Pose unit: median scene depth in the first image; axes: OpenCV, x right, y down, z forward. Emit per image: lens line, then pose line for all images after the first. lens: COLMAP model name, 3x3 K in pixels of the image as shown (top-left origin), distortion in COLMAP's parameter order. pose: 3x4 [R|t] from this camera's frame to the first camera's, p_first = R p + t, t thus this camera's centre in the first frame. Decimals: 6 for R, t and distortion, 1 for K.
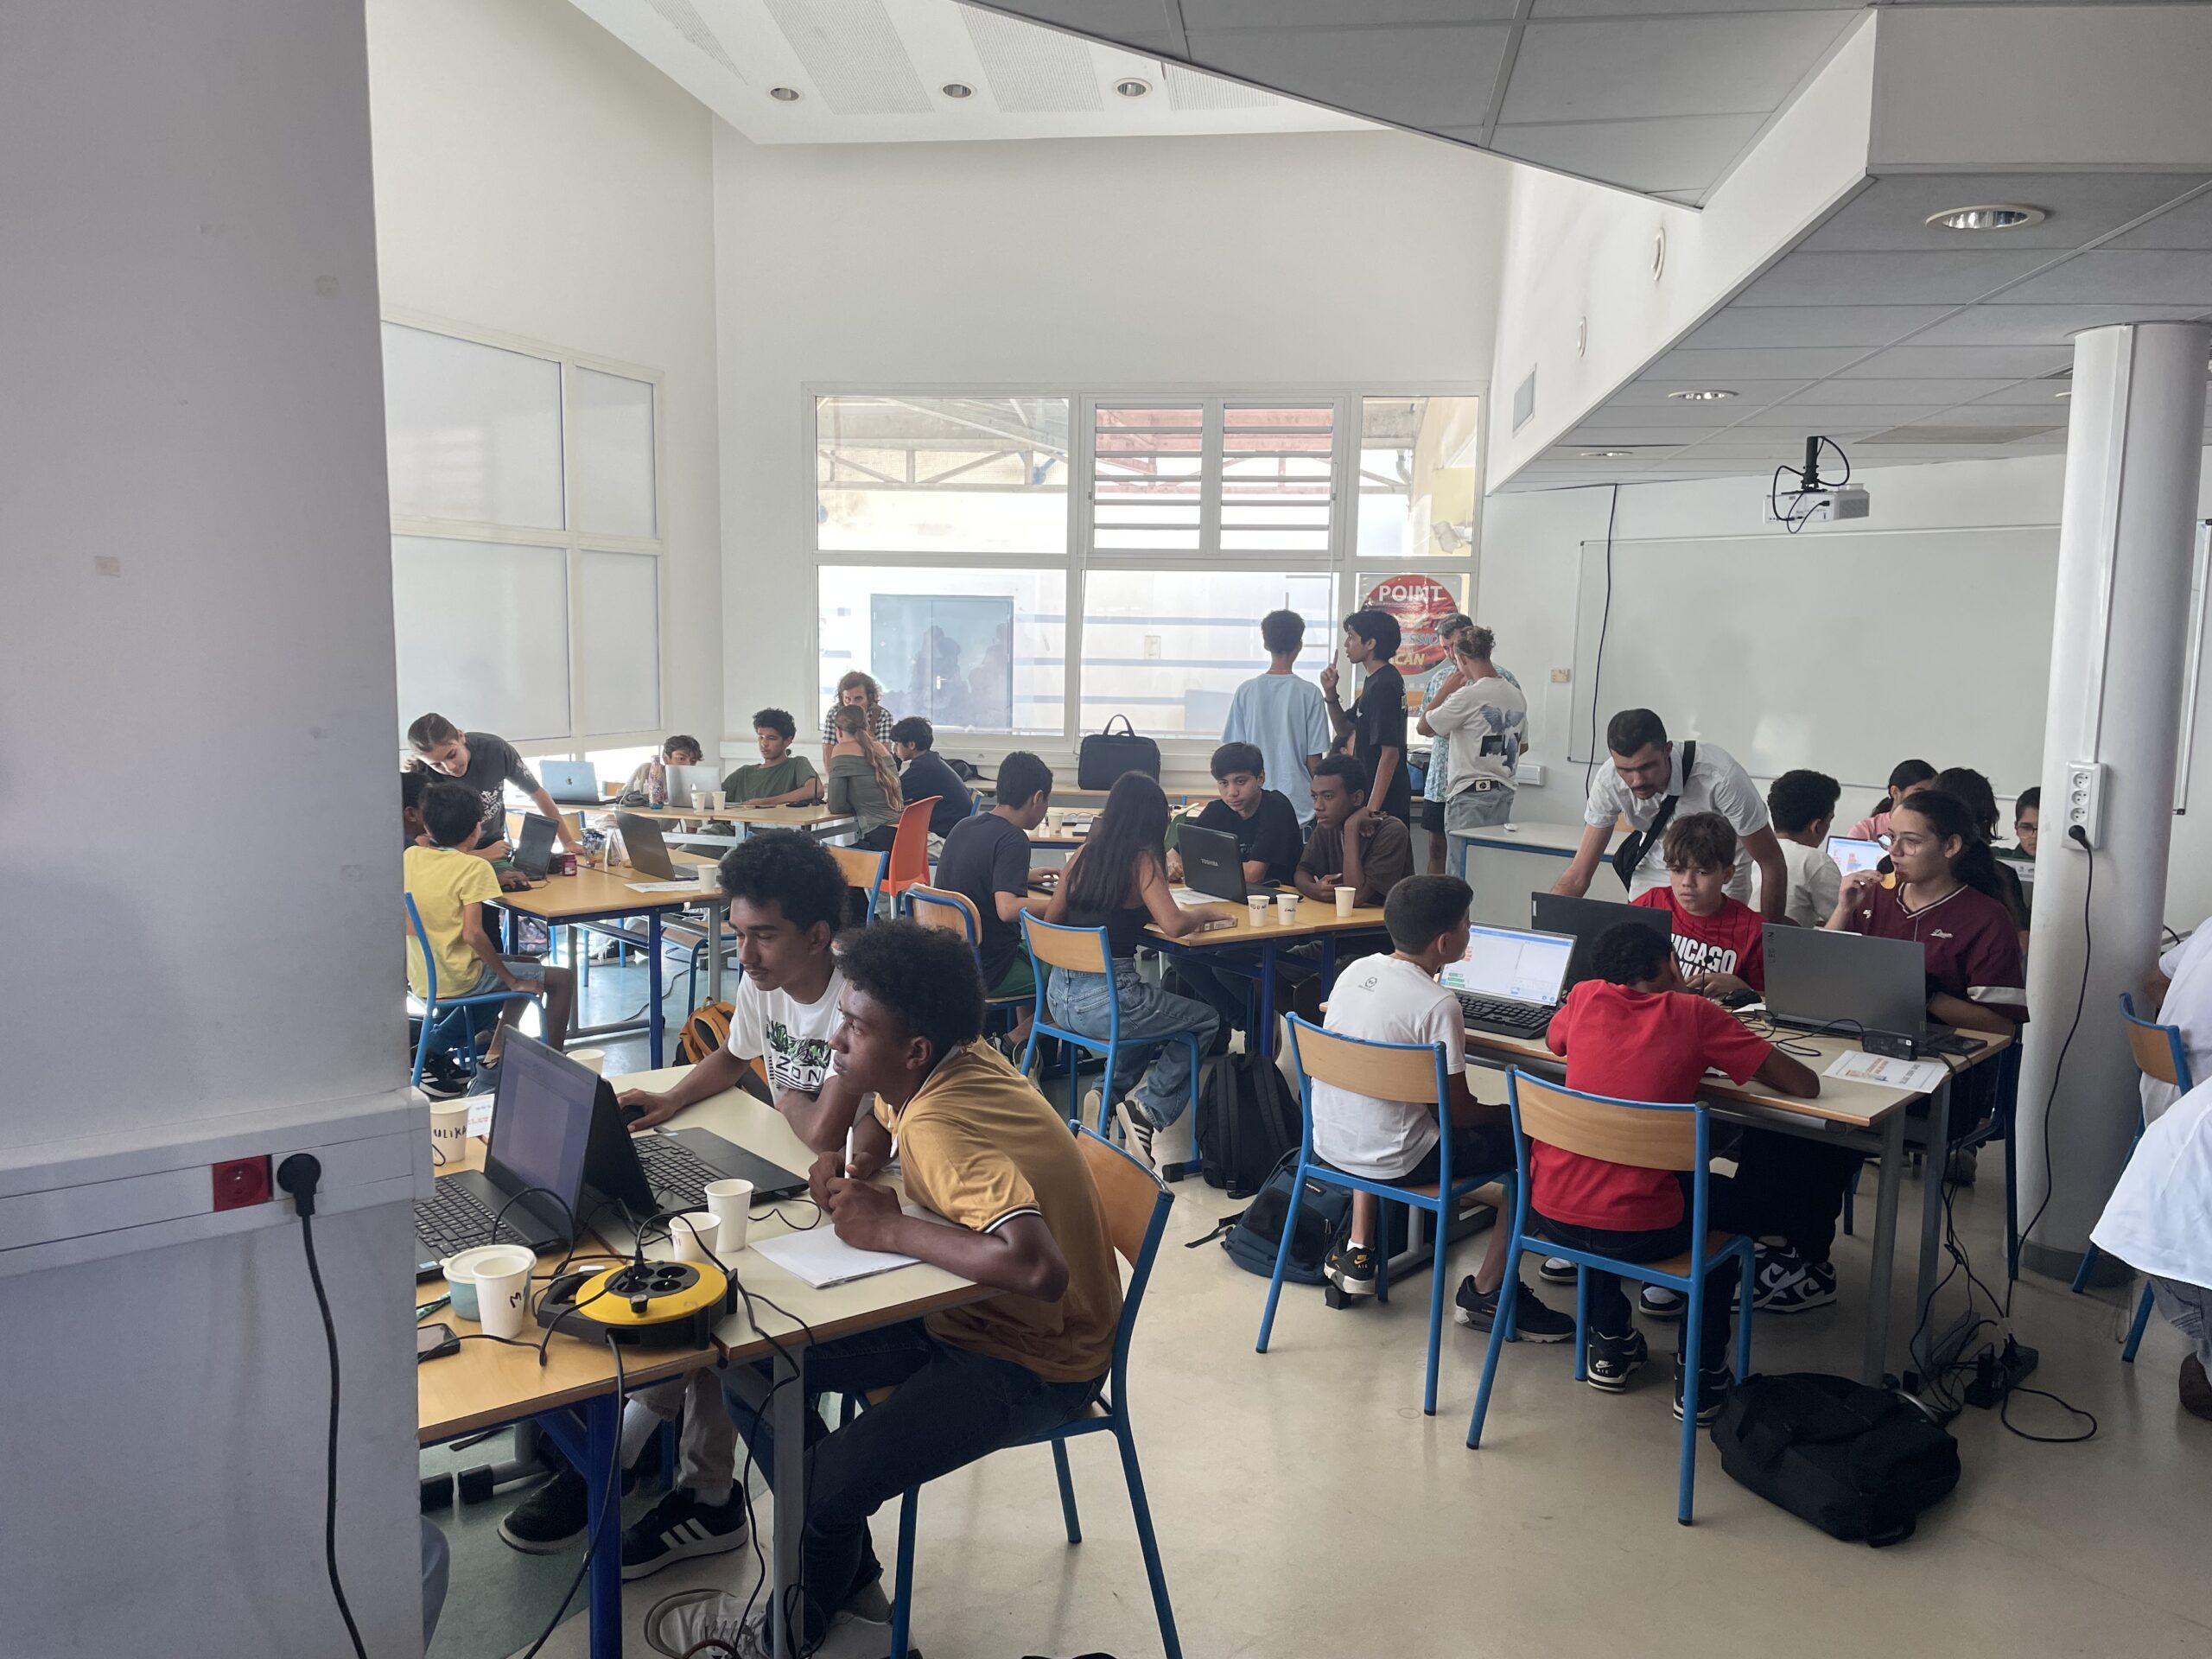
lens RADIAL K [[1608.9, 0, 1108.7], [0, 1608.9, 823.8], [0, 0, 1]] dist [0.082033, -0.095816]
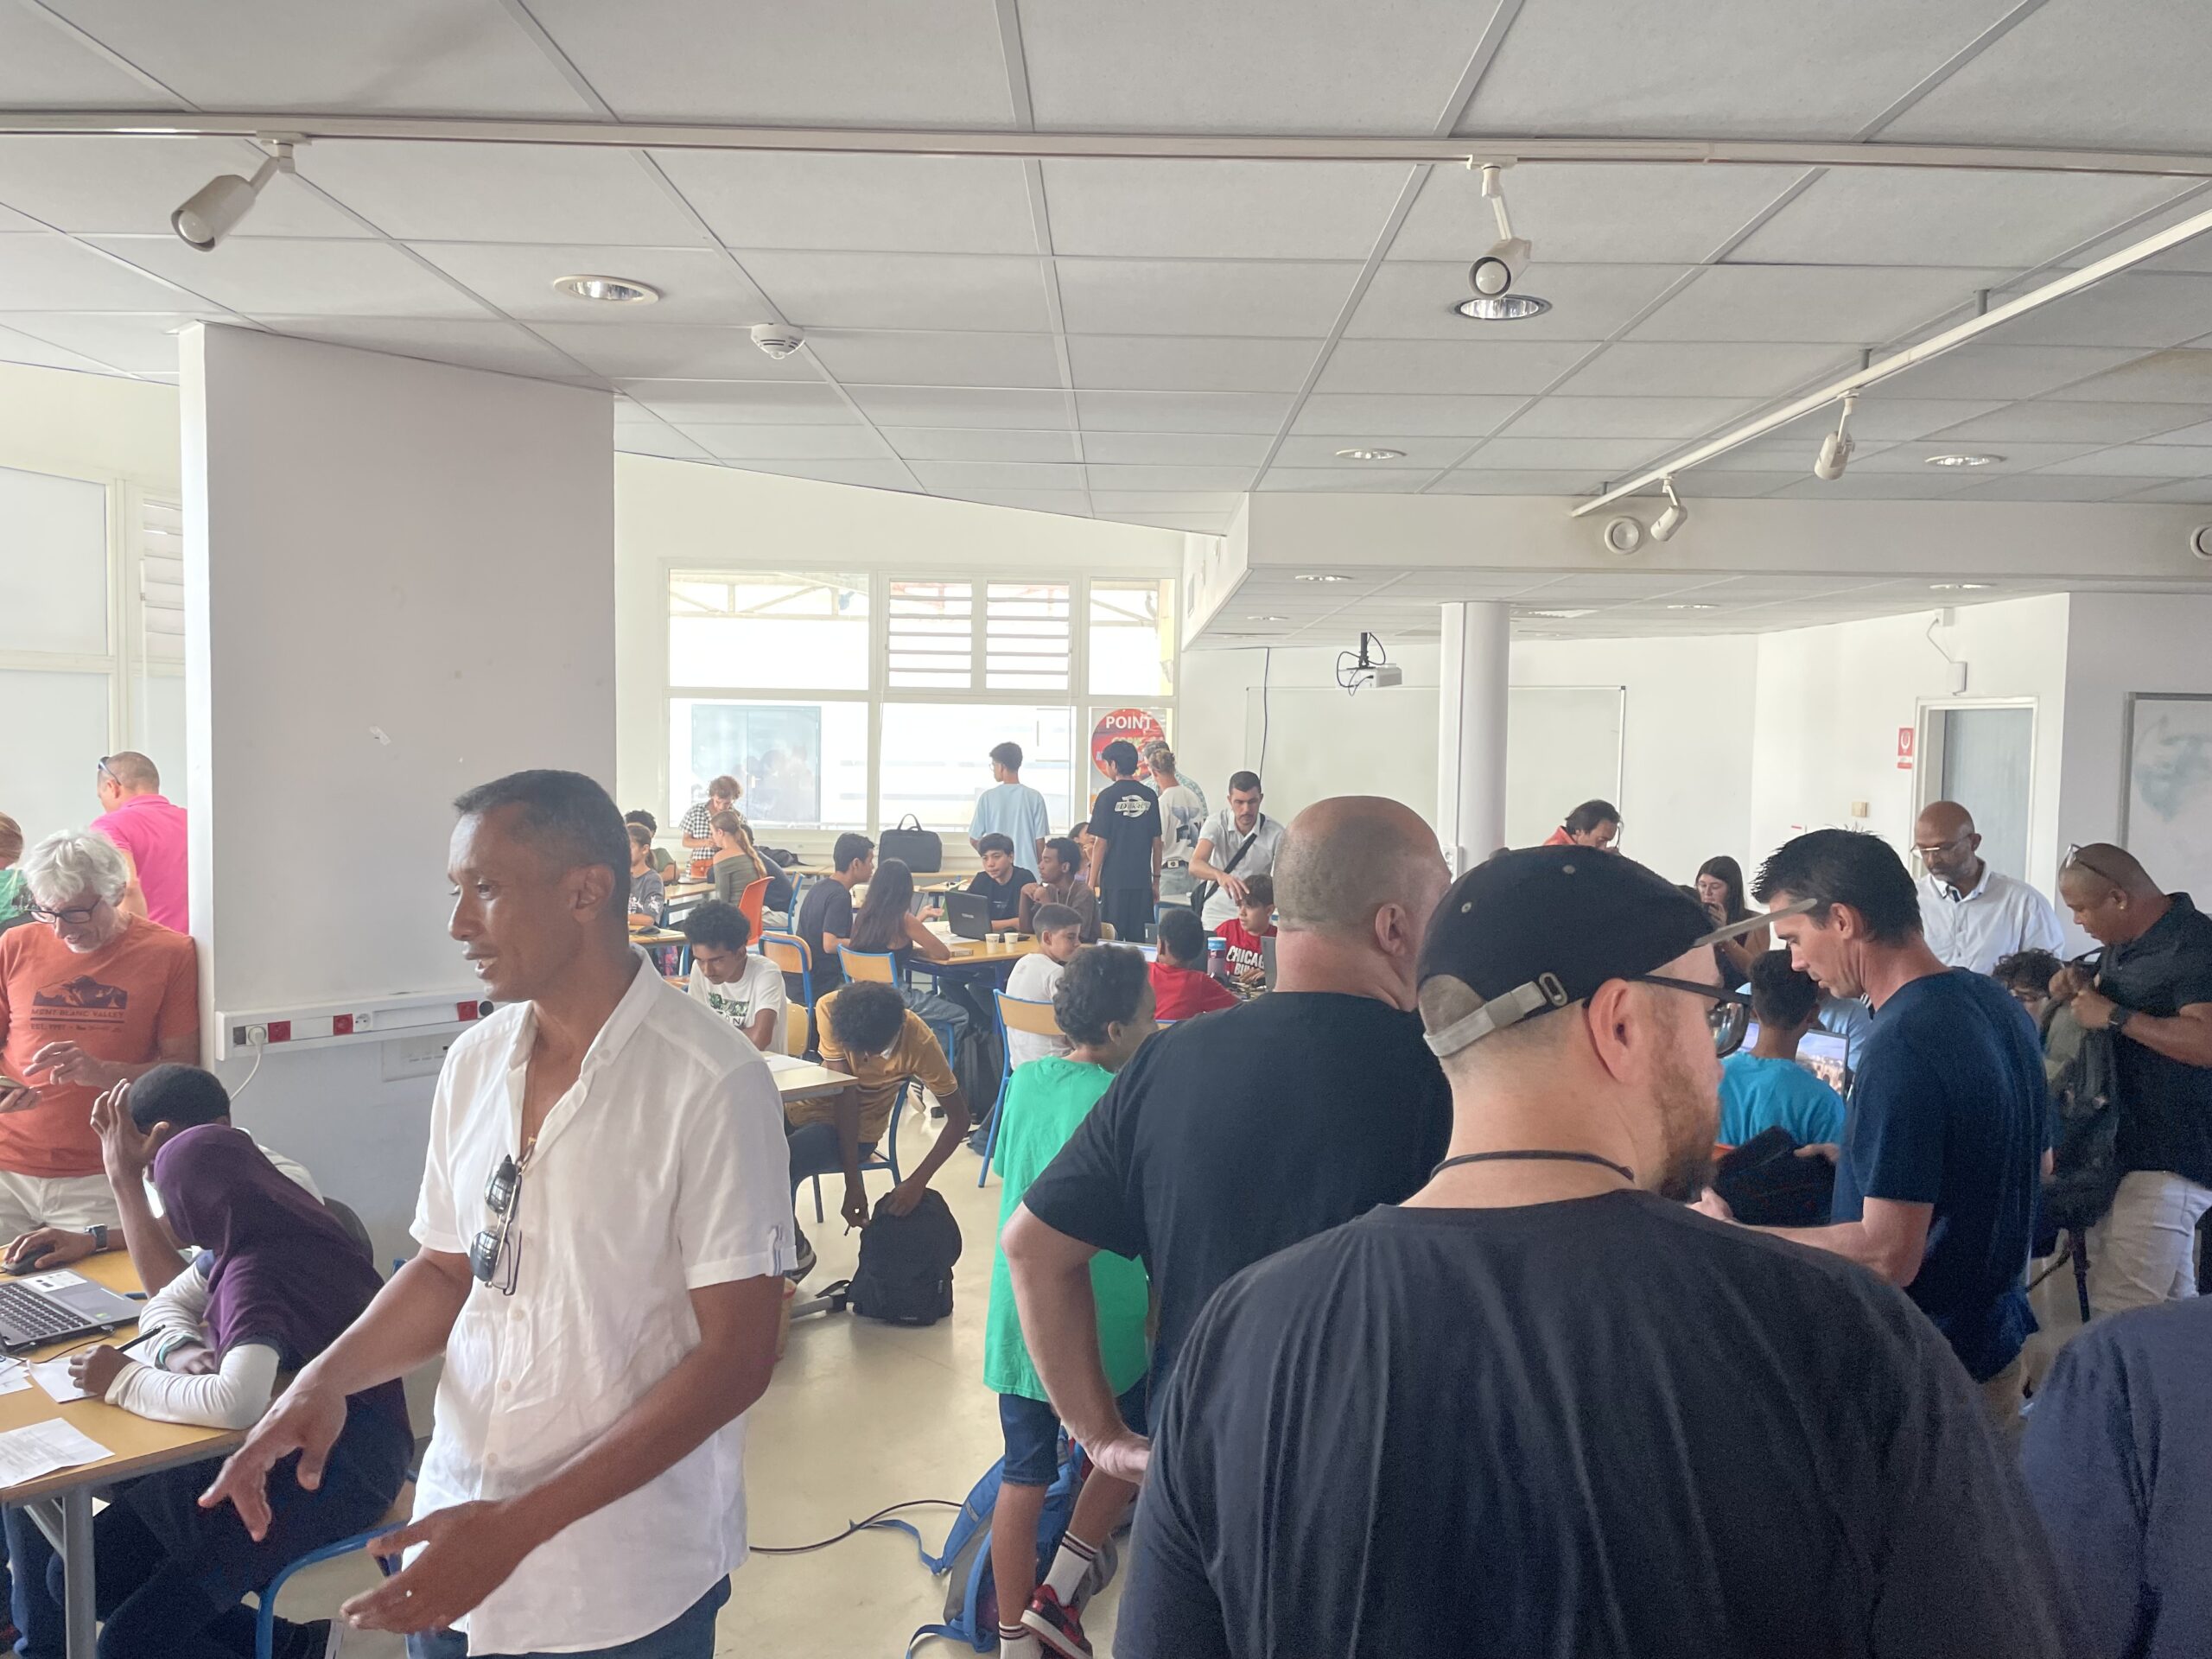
lens RADIAL K [[1608.9, 0, 1101.8], [0, 1608.9, 814.7], [0, 0, 1]] dist [0.082033, -0.095816]
pose [[0.993143, -0.004609, 0.116812, 0.009051], [0.011835, 0.998053, -0.061243, 0.014228], [-0.116302, 0.062206, 0.991264, -0.305851]]
